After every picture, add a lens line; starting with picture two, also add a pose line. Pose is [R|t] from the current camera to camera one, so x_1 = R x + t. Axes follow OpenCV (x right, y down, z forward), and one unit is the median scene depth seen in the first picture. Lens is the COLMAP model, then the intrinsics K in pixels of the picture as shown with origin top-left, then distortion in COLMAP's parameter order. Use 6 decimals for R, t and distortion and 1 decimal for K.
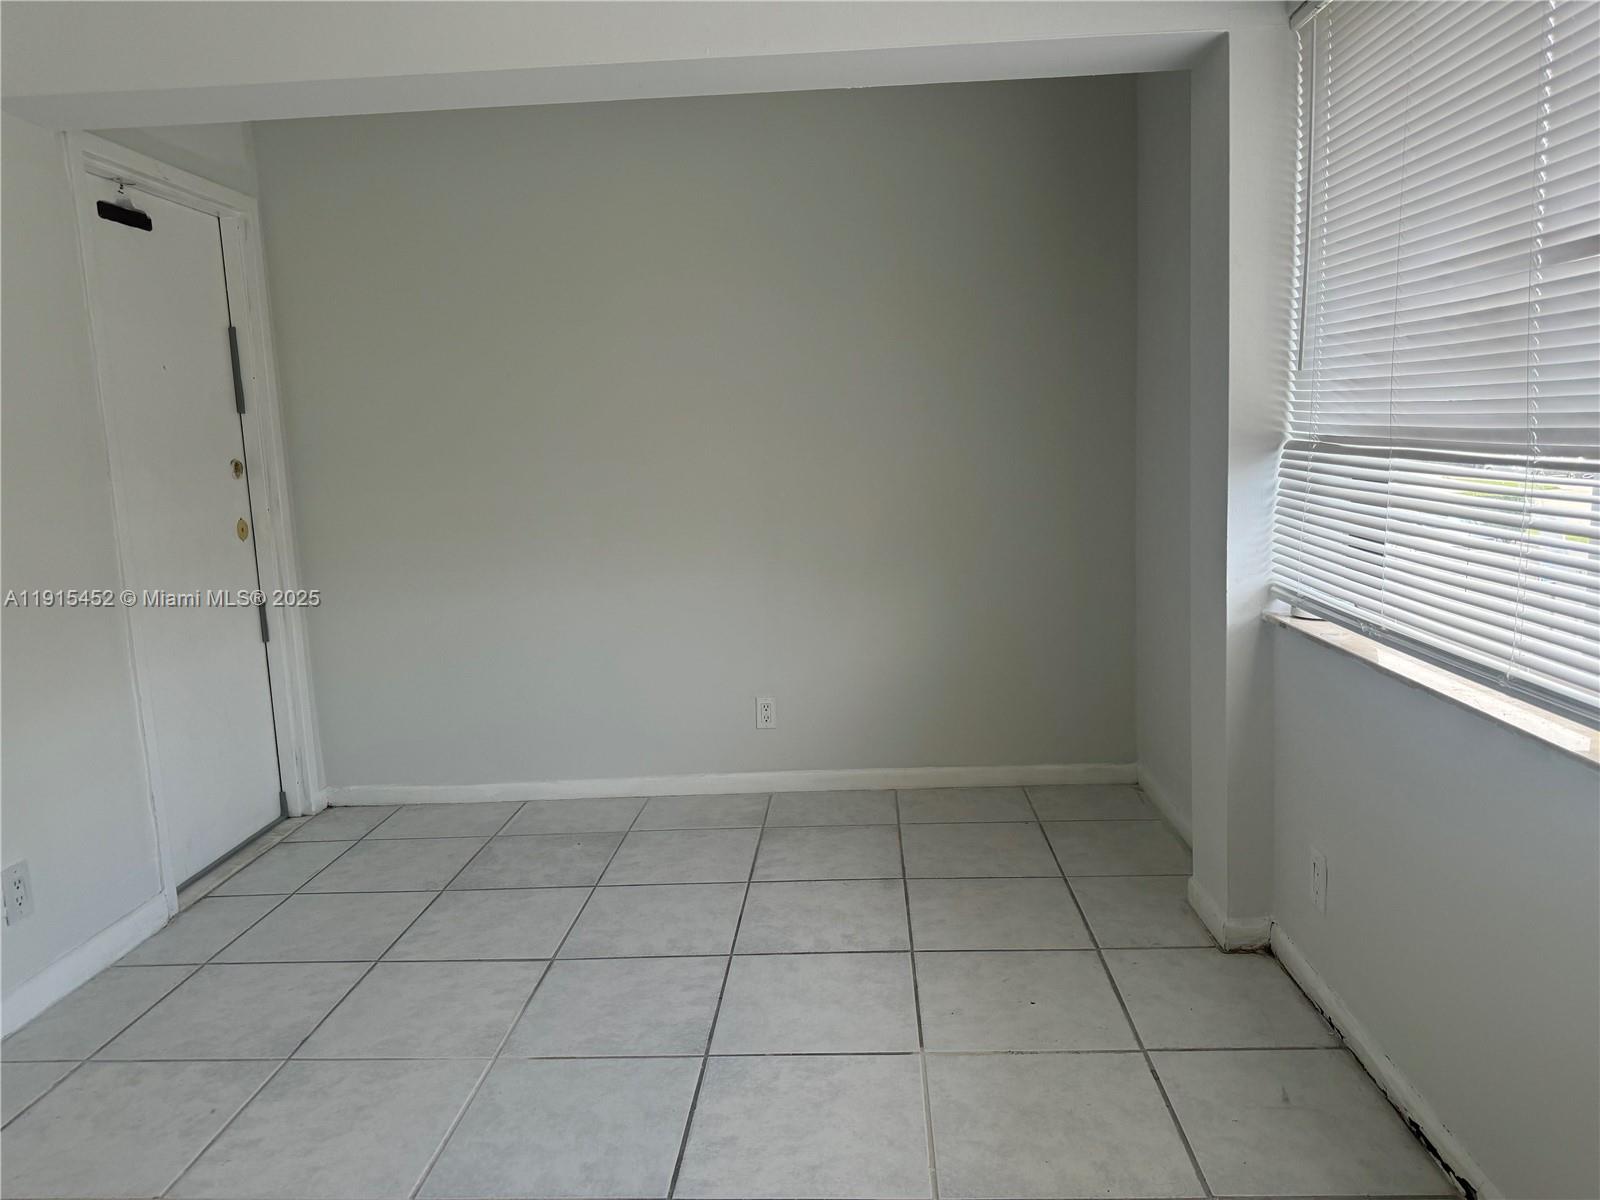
lens RADIAL K [[1123.0, 0, 796.4], [0, 1123.0, 610.4], [0, 0, 1]] dist [0.060137, -0.074599]
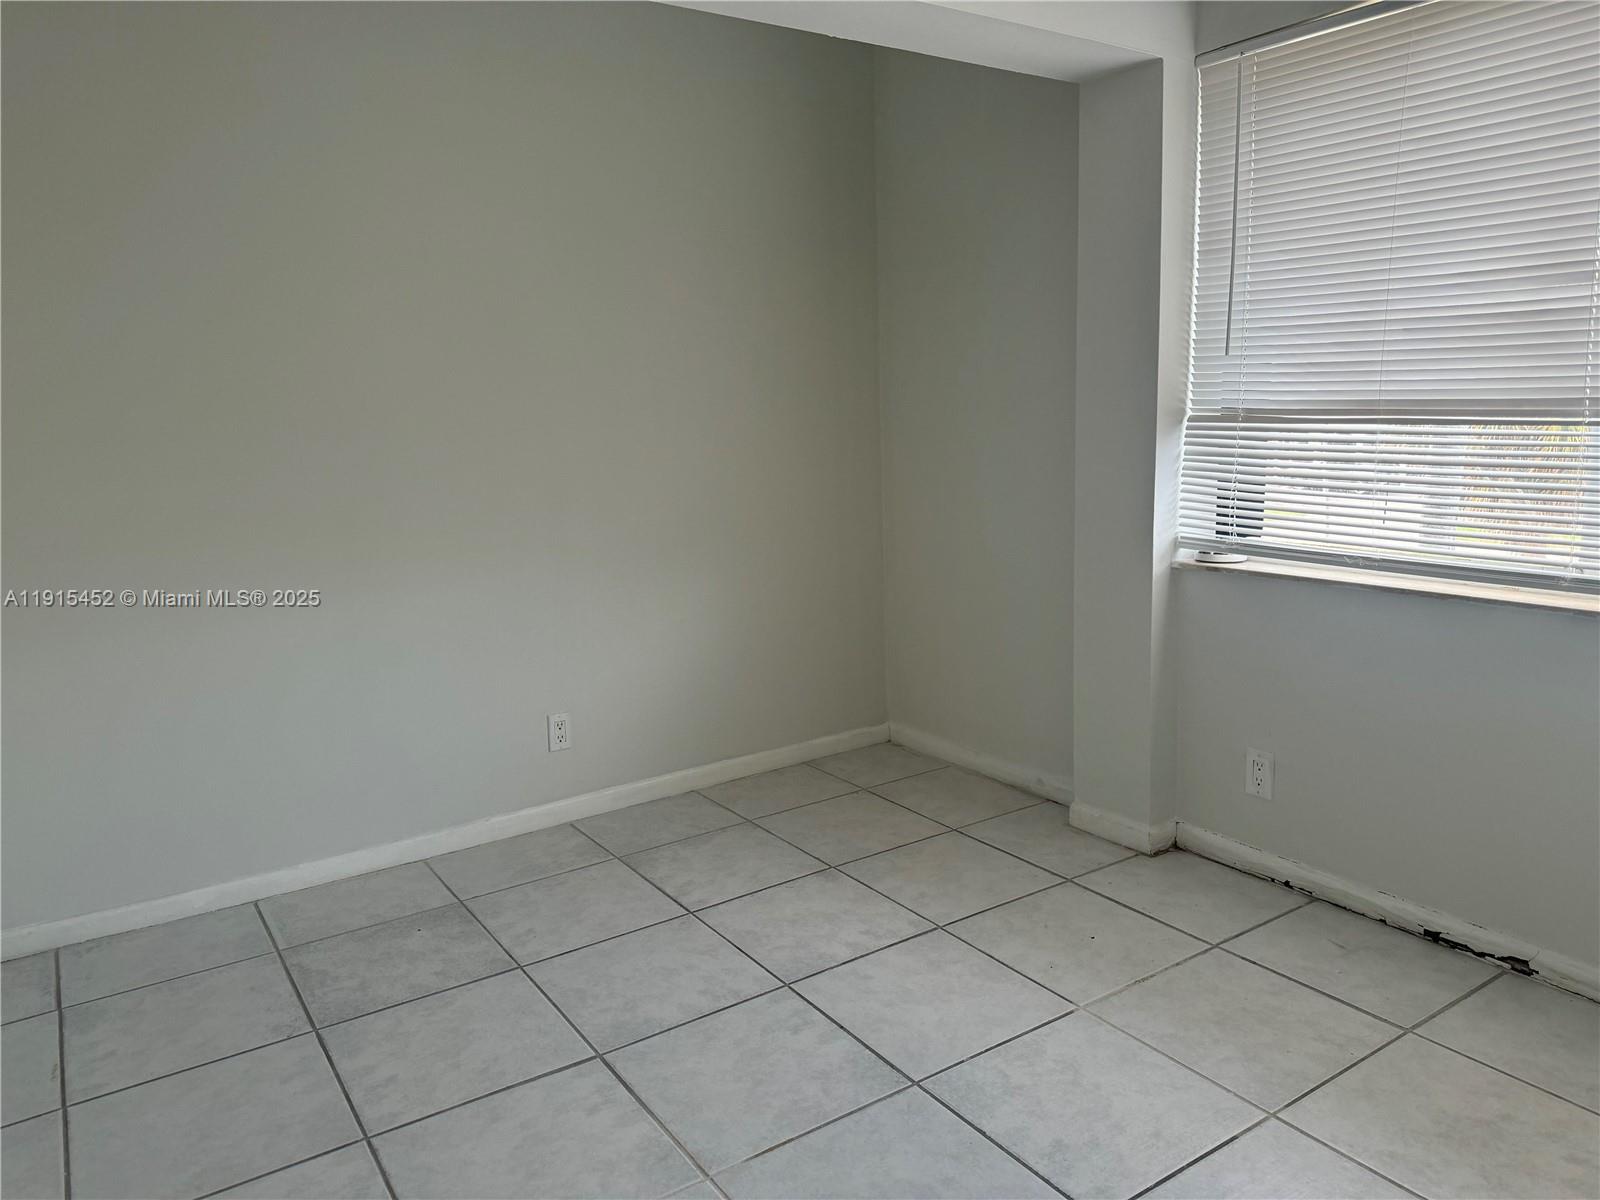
lens RADIAL K [[1123.0, 0, 843.3], [0, 1123.0, 601.3], [0, 0, 1]] dist [0.060137, -0.074599]
pose [[0.810237, -0.095495, 0.578271, -0.506138], [0.095704, 0.994951, 0.030212, -0.022941], [-0.578237, 0.030864, 0.815285, 0.223077]]
